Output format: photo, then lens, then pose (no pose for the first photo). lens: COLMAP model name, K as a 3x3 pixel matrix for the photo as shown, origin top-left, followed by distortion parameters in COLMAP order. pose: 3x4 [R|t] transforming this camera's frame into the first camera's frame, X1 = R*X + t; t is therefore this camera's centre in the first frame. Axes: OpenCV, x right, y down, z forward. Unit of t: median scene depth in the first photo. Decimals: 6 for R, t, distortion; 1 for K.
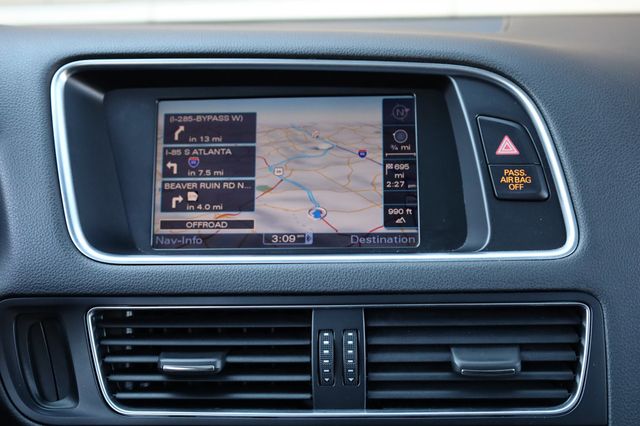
lens RADIAL K [[846.8, 0, 322.2], [0, 846.8, 211.4], [0, 0, 1]] dist [-0.005359, 0.000000]
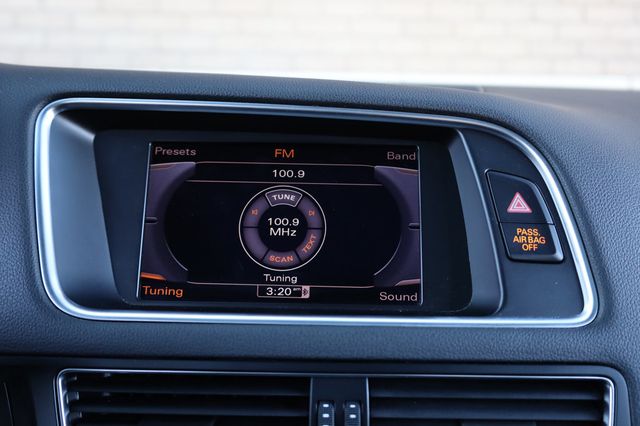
lens RADIAL K [[640.5, 0, 320.1], [0, 640.5, 215.4], [0, 0, 1]] dist [0.001733, 0.000000]
pose [[0.998430, 0.032295, 0.045777, -0.037017], [-0.030293, 0.998582, -0.043773, -0.025804], [-0.047126, 0.042317, 0.997992, 0.293611]]
